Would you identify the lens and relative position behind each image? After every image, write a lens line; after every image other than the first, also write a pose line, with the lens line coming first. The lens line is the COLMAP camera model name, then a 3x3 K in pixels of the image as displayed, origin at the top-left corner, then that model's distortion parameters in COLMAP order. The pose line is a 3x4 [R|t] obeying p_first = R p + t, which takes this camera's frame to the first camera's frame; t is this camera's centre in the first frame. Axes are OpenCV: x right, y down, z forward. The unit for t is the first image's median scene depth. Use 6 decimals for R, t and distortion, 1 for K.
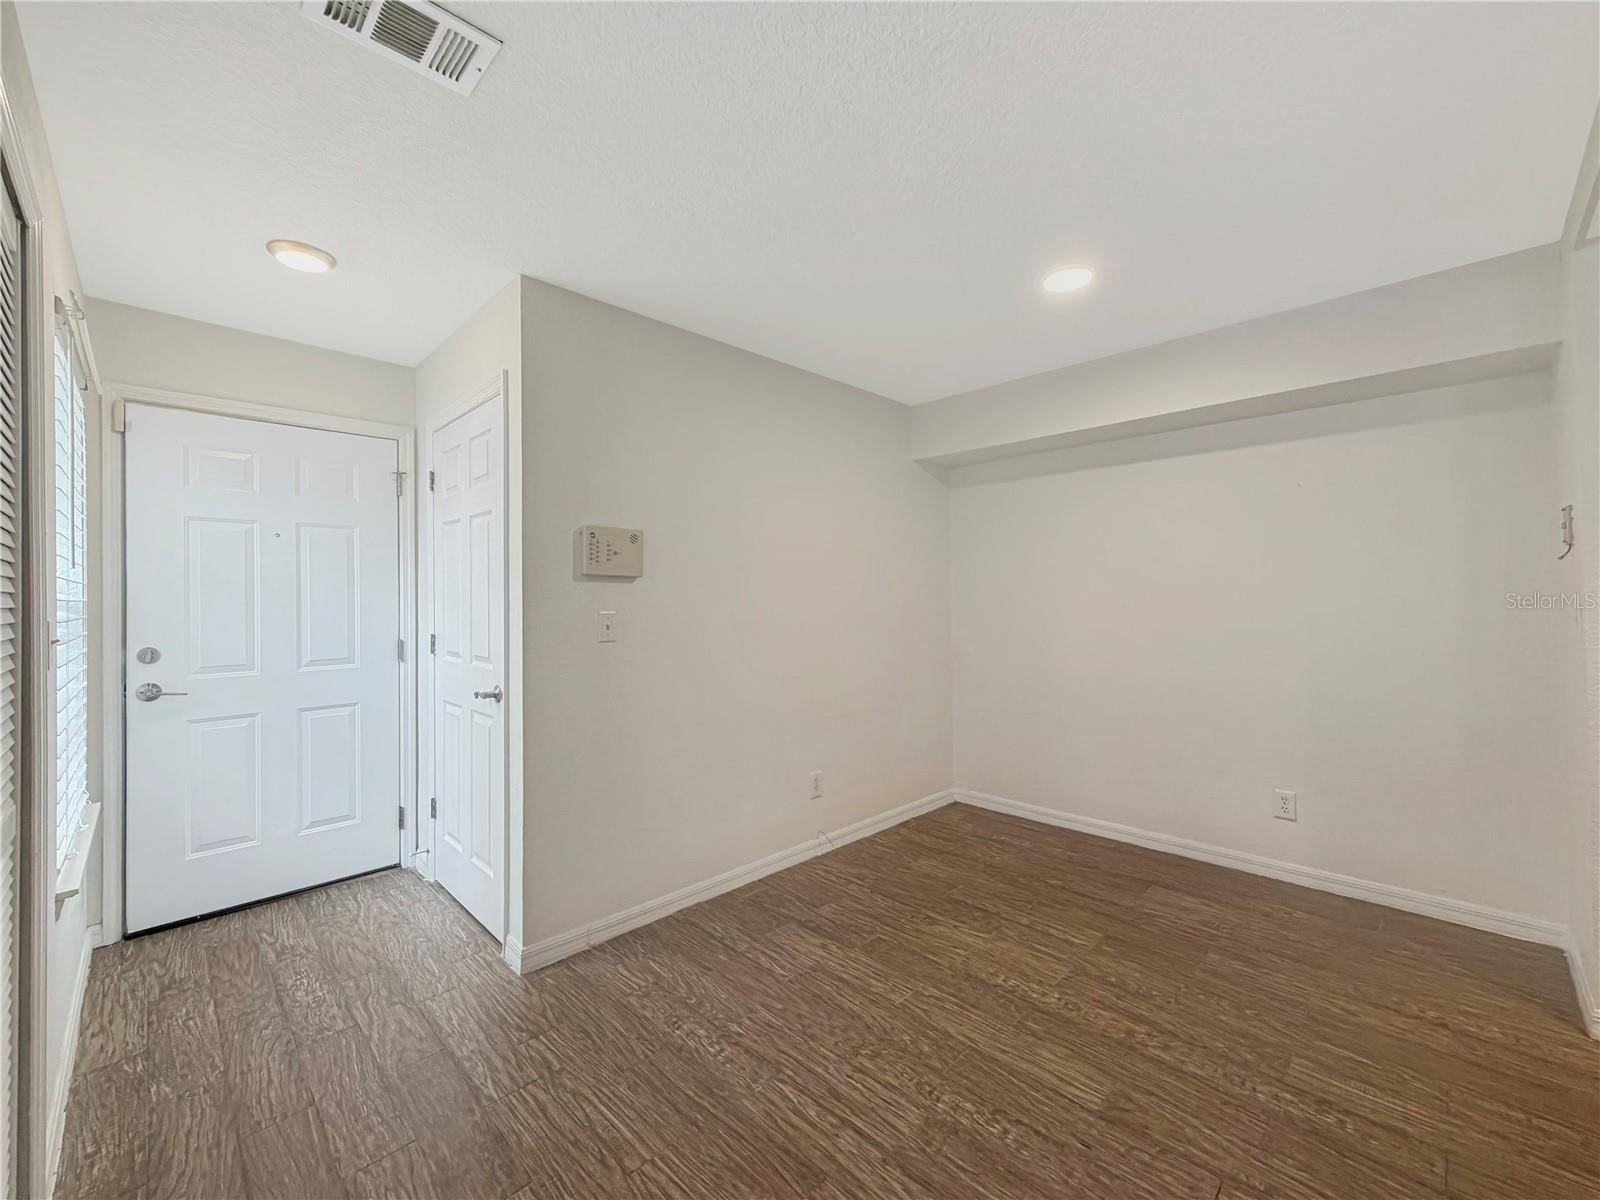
lens RADIAL K [[653.5, 0, 804.3], [0, 653.5, 595.1], [0, 0, 1]] dist [0.004413, -0.000744]
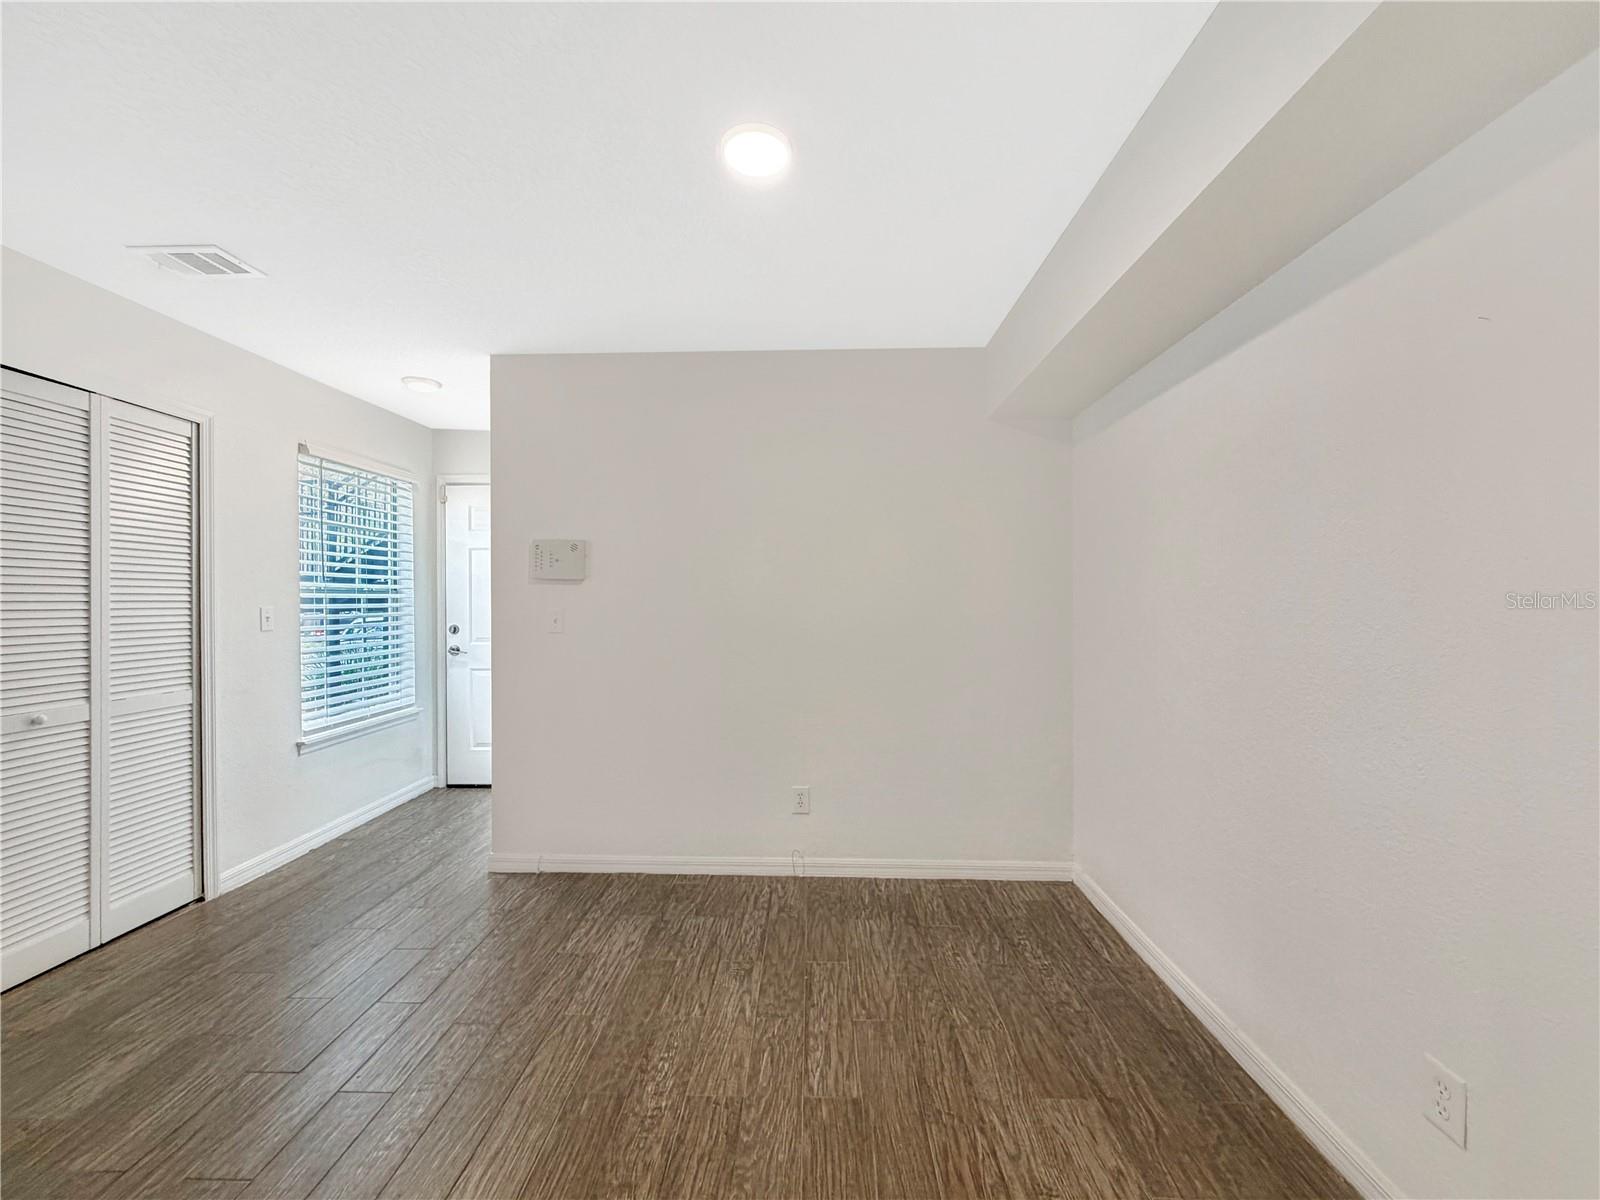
lens RADIAL K [[653.5, 0, 797.1], [0, 653.5, 601.3], [0, 0, 1]] dist [0.004413, -0.000744]
pose [[0.674865, 0.008056, -0.737897, 0.920144], [0.007644, 0.999810, 0.017906, -0.006236], [0.737901, -0.017724, 0.674676, 0.510525]]
